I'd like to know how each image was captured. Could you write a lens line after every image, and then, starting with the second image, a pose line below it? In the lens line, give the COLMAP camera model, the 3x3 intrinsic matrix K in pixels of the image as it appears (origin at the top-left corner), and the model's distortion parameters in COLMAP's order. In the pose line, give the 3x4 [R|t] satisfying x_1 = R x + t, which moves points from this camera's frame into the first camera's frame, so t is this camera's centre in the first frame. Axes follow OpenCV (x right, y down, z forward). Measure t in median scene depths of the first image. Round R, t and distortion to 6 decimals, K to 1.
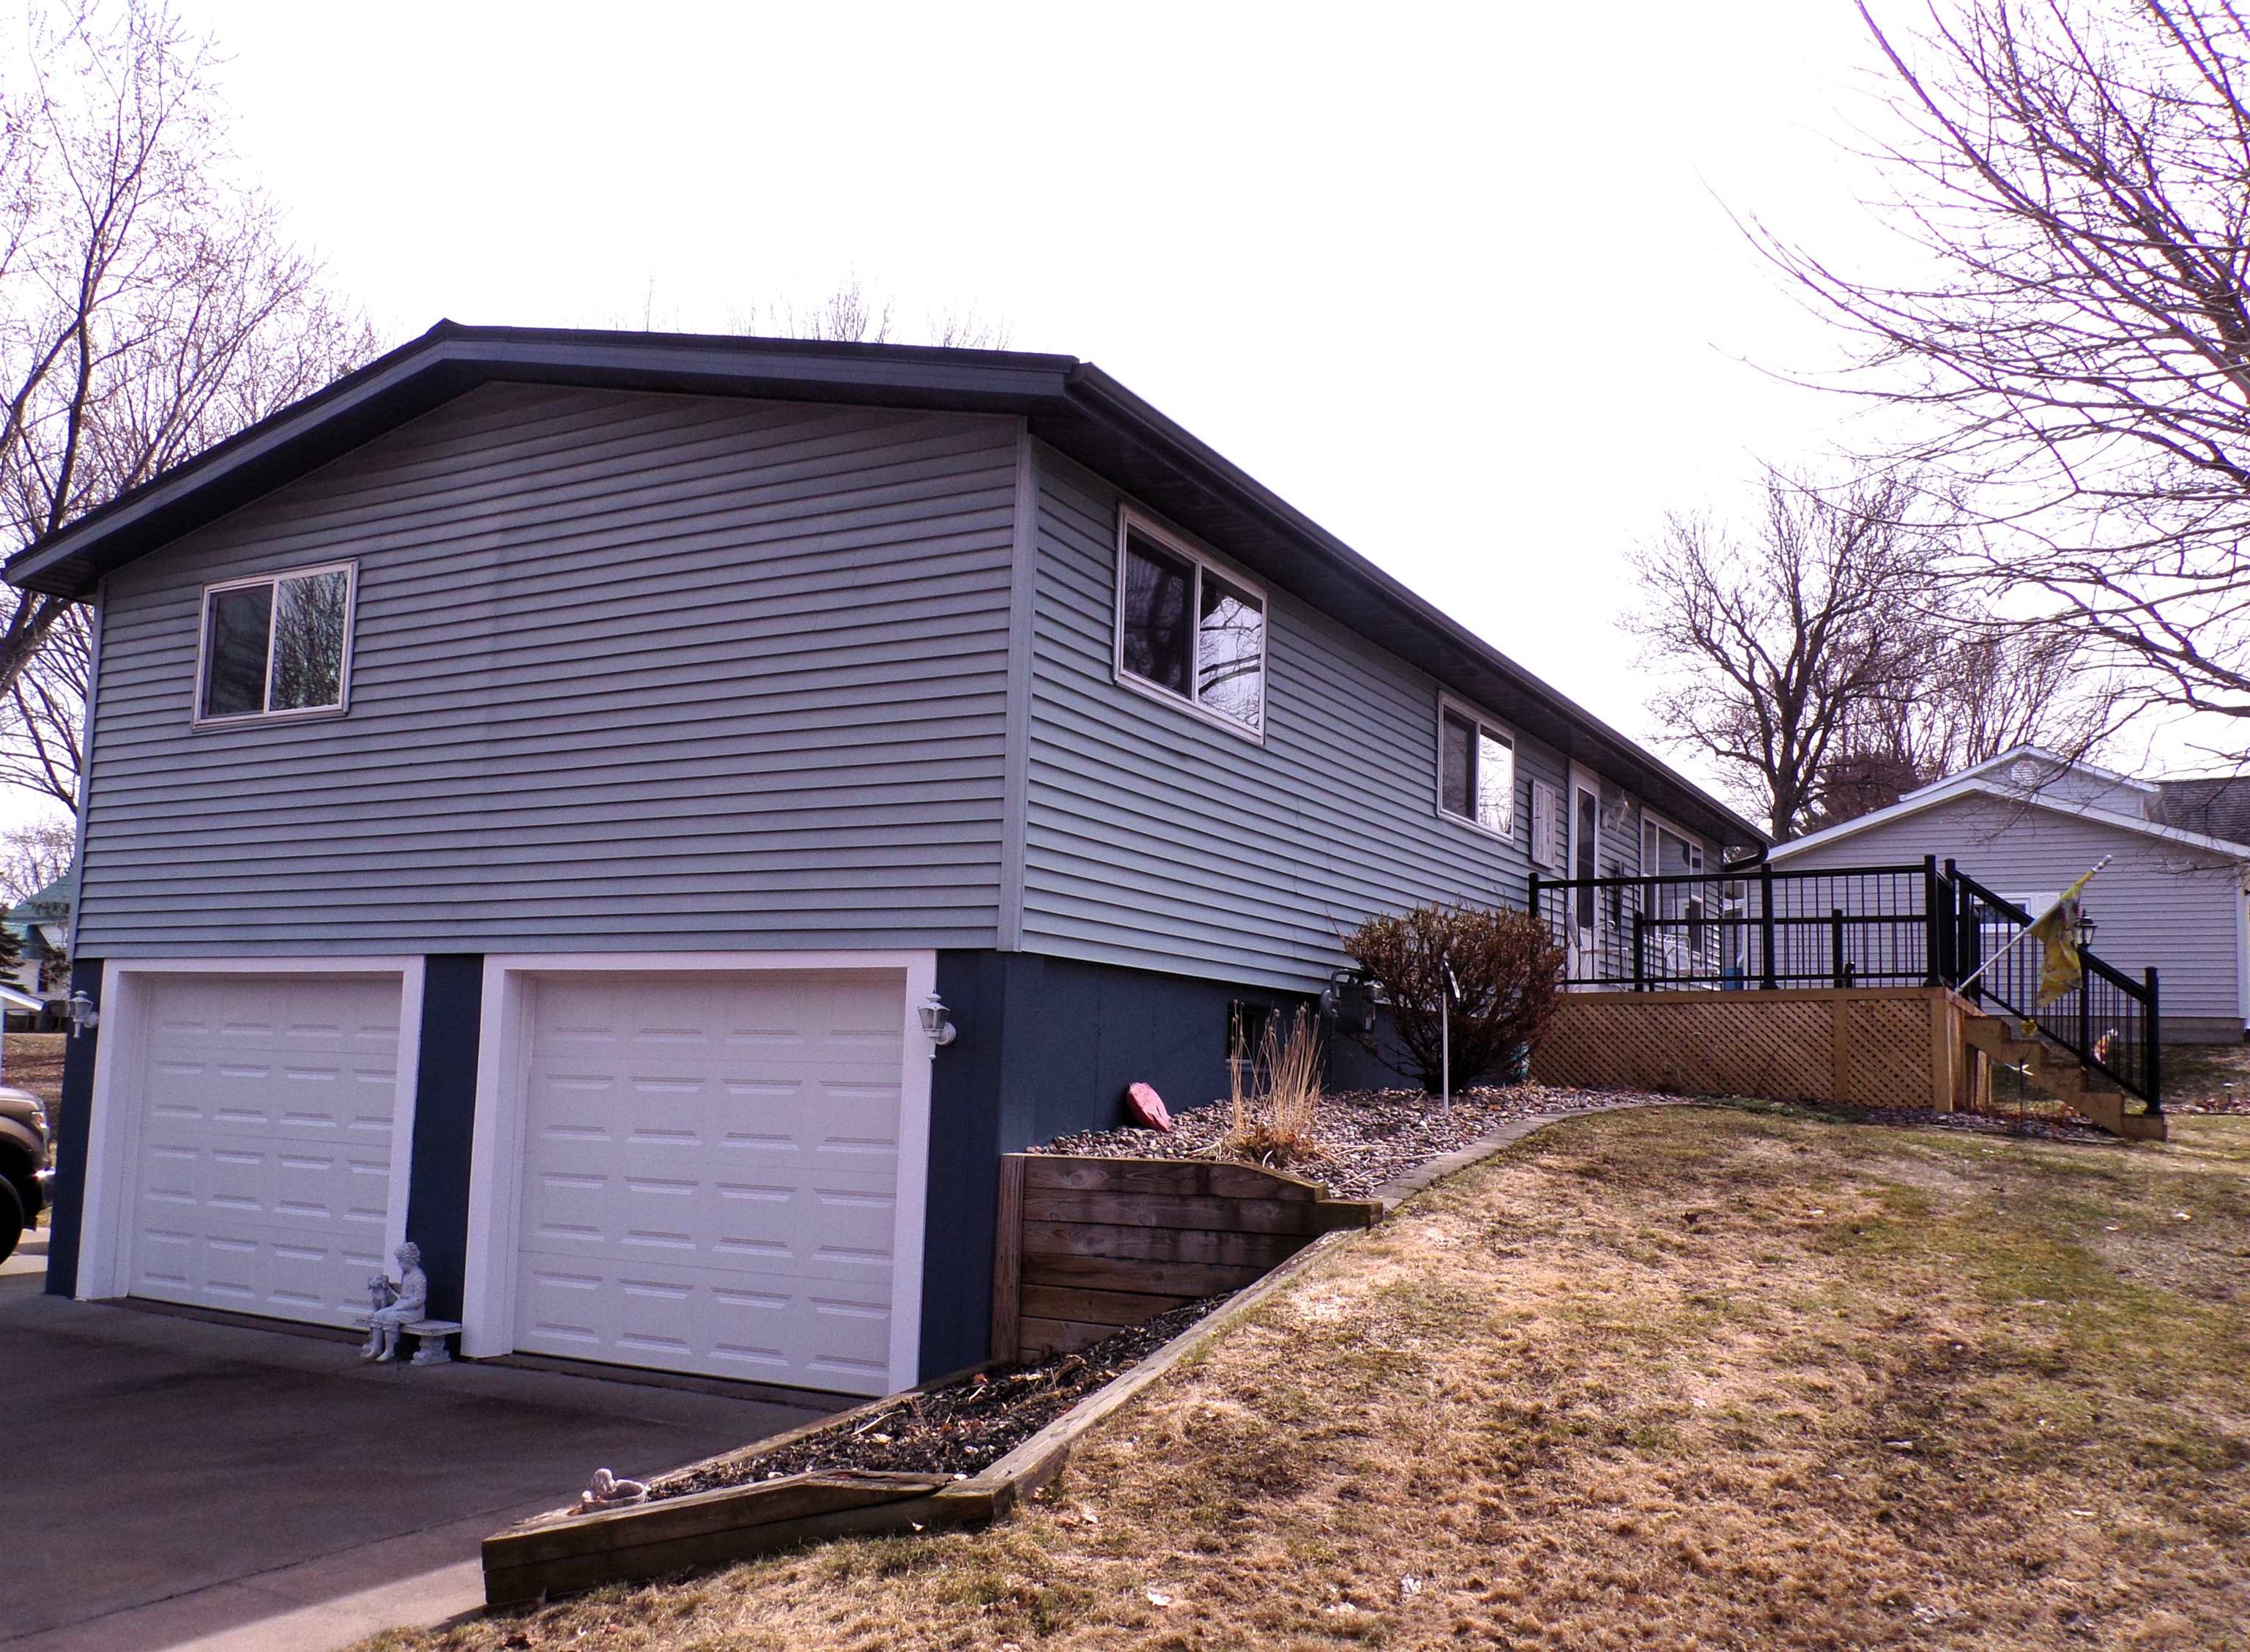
lens RADIAL K [[1898.6, 0, 1122.1], [0, 1898.6, 881.2], [0, 0, 1]] dist [-0.000904, -0.087586]
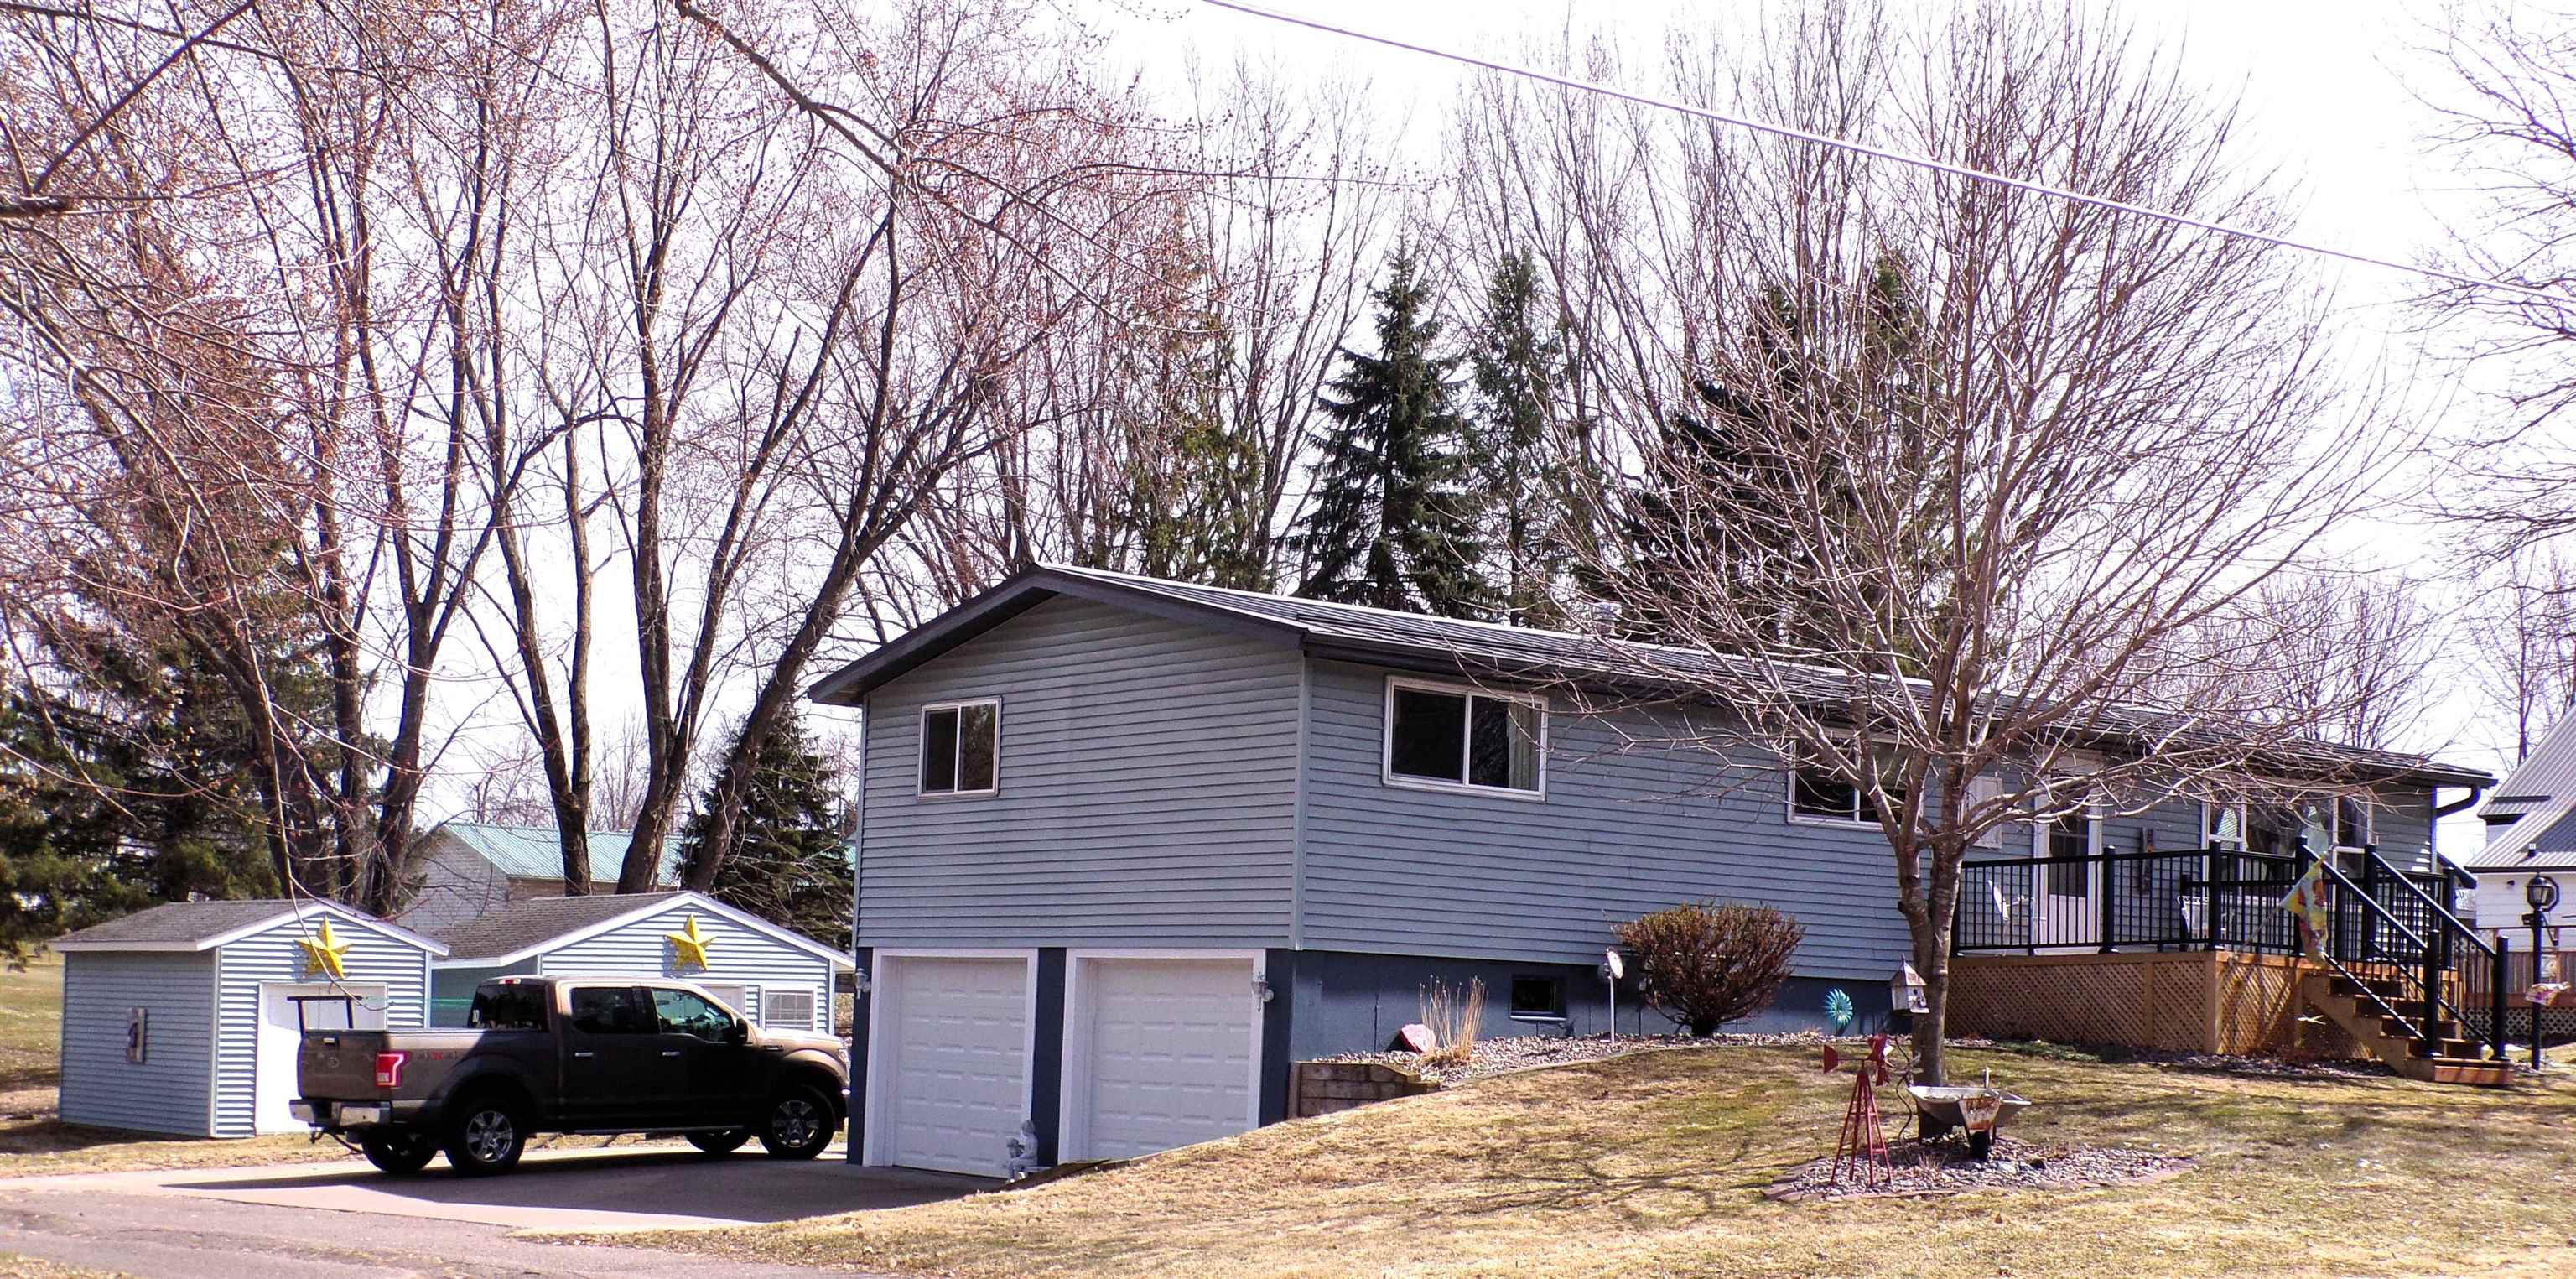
lens RADIAL K [[3369.9, 0, 1288.0], [0, 3369.9, 639.5], [0, 0, 1]] dist [-0.313600, 0.007873]
pose [[0.916869, -0.042349, -0.396936, 0.952162], [0.030648, 0.998890, -0.035780, -0.111958], [0.398010, 0.020640, 0.917149, -1.512766]]
